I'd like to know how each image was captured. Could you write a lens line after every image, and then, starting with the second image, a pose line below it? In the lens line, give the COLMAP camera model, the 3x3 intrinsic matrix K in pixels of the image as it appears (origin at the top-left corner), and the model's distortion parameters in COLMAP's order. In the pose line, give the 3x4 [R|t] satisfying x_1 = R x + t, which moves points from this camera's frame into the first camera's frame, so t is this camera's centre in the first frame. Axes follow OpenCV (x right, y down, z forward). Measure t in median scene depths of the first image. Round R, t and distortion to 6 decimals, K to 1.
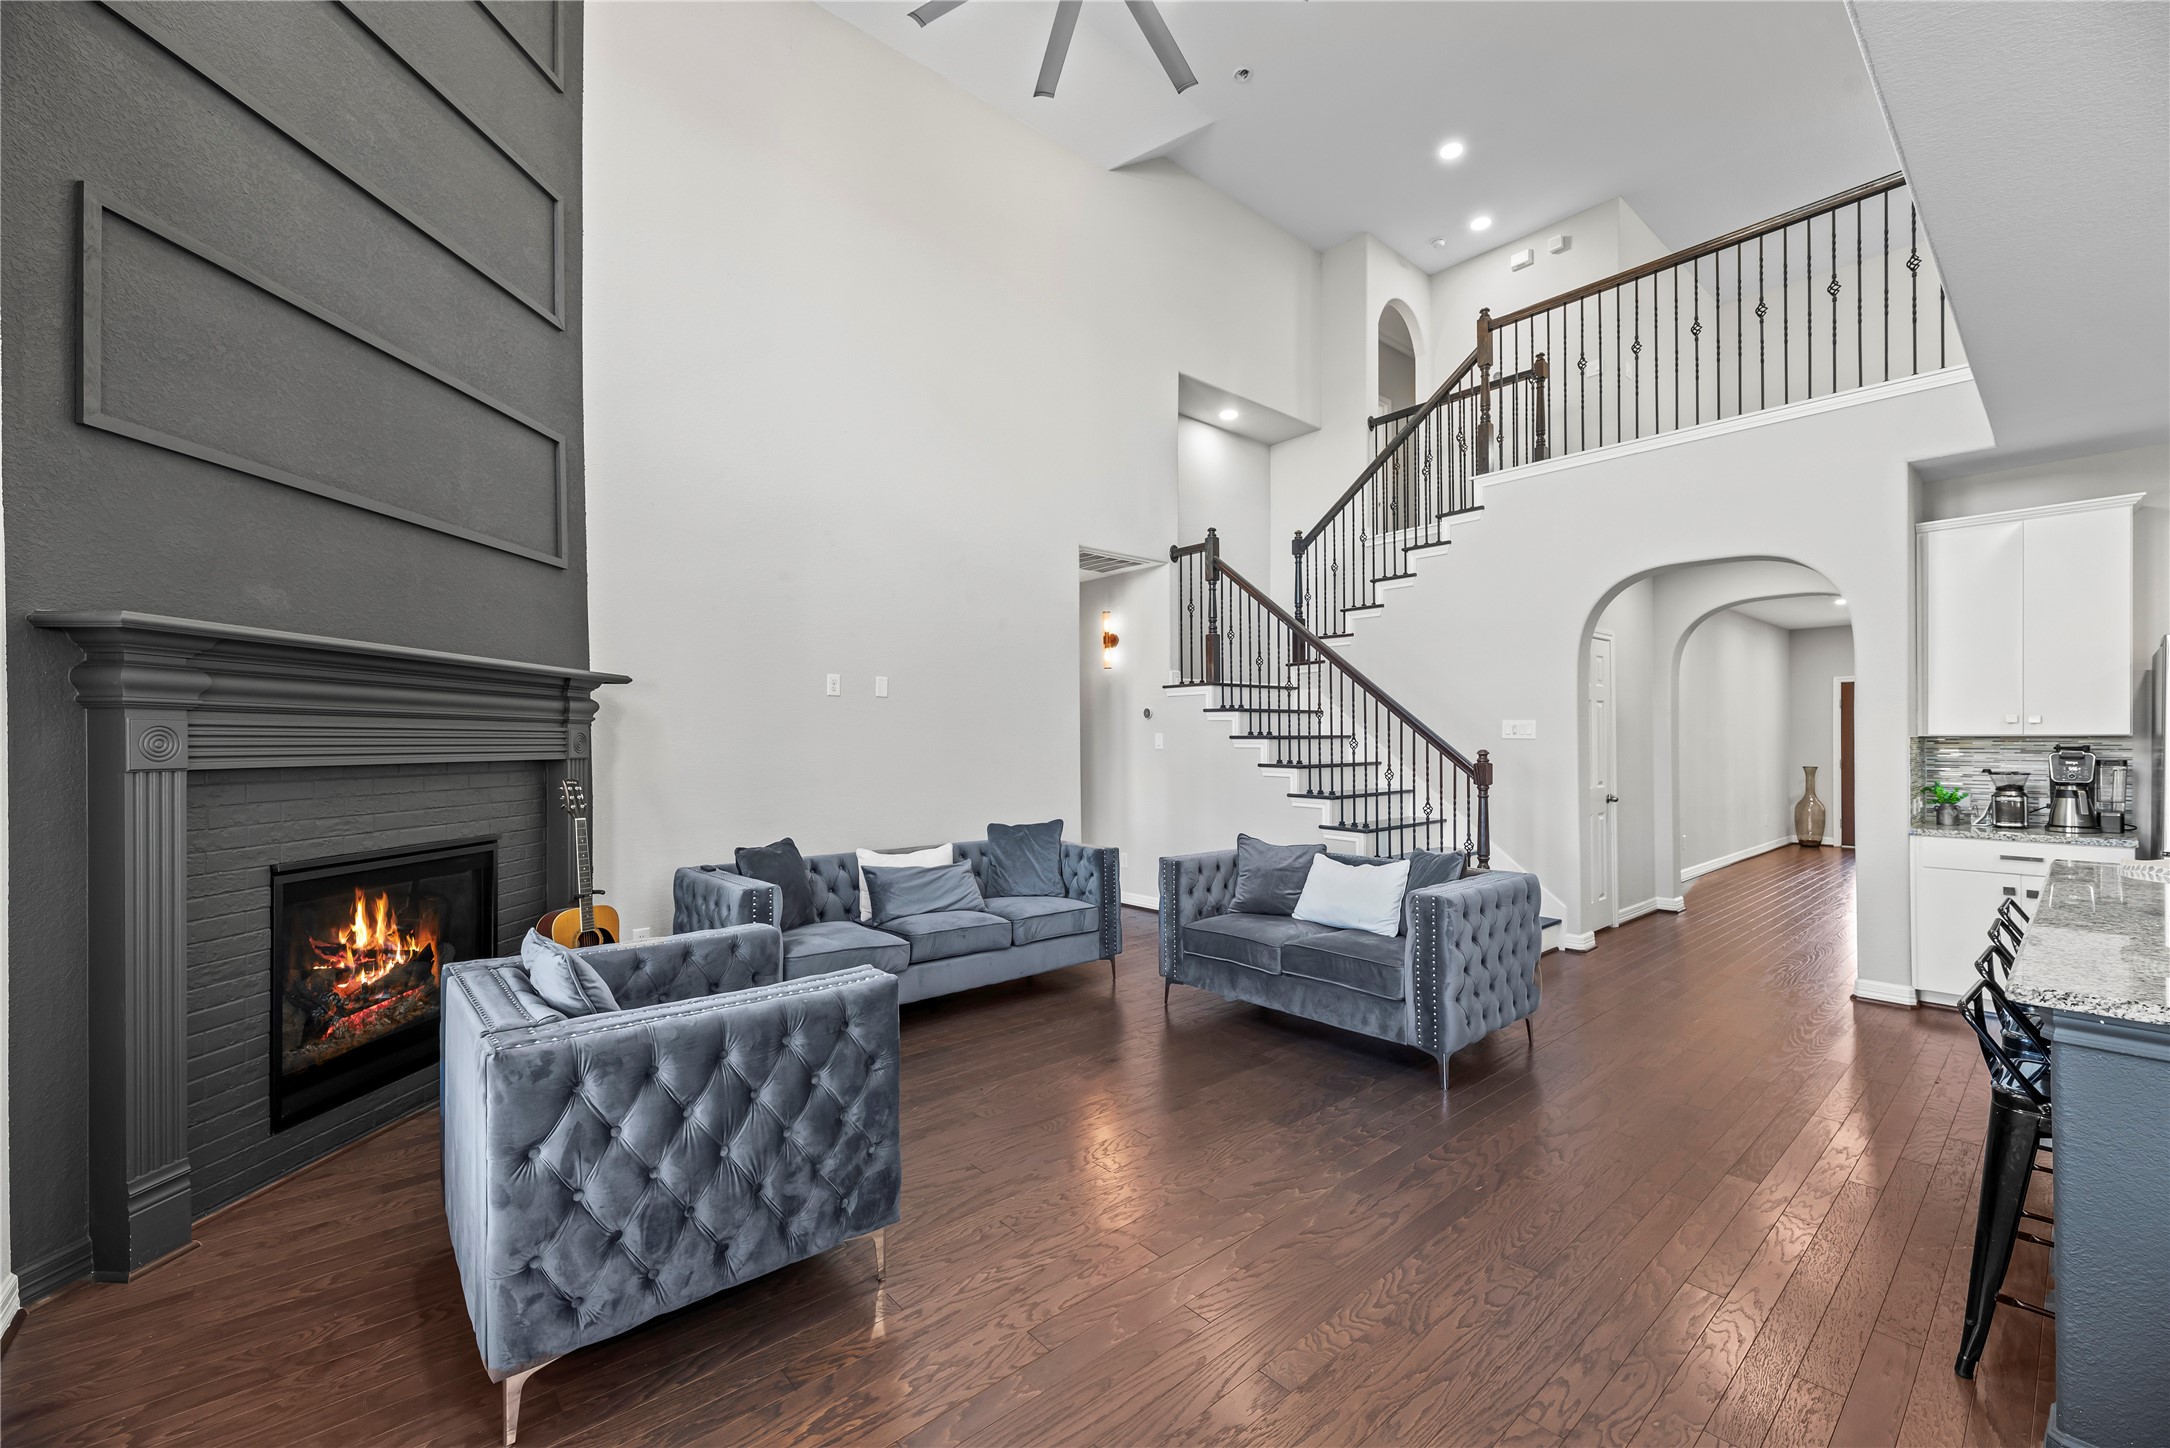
lens RADIAL K [[881.0, 0, 1104.4], [0, 881.0, 732.7], [0, 0, 1]] dist [-0.000445, 0.000744]
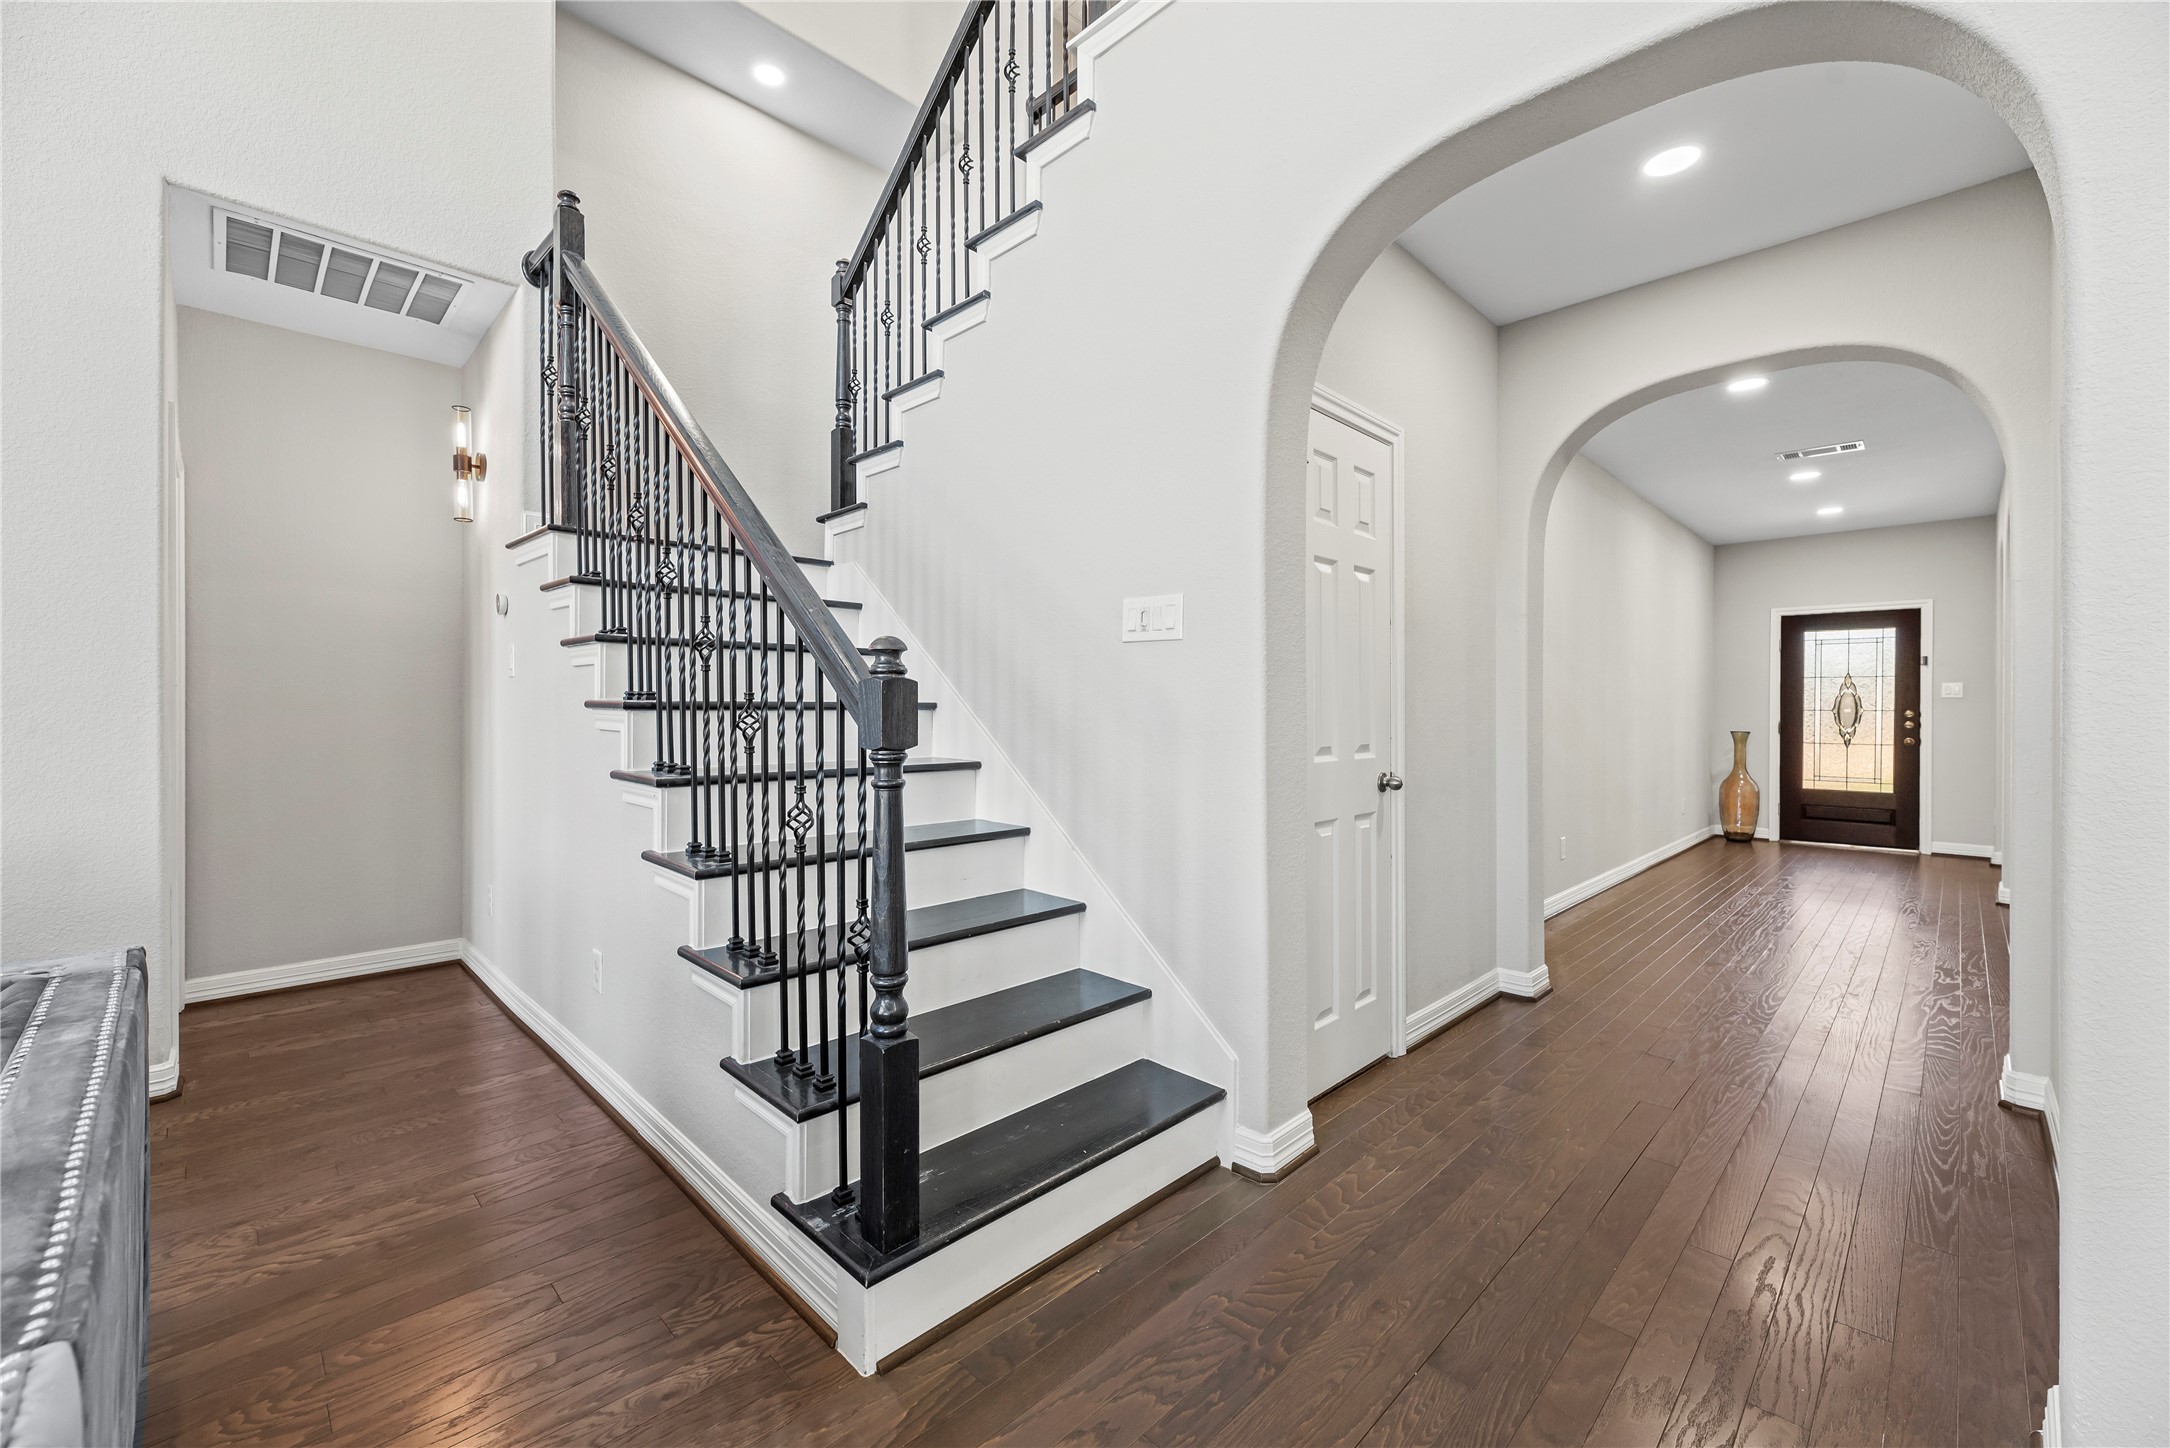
lens RADIAL K [[881.0, 0, 1085.7], [0, 881.0, 706.2], [0, 0, 1]] dist [-0.000445, 0.000744]
pose [[0.998117, 0.008317, 0.060774, 0.431487], [-0.008625, 0.999951, 0.004816, 0.037853], [-0.060731, -0.005332, 0.998140, 0.610887]]
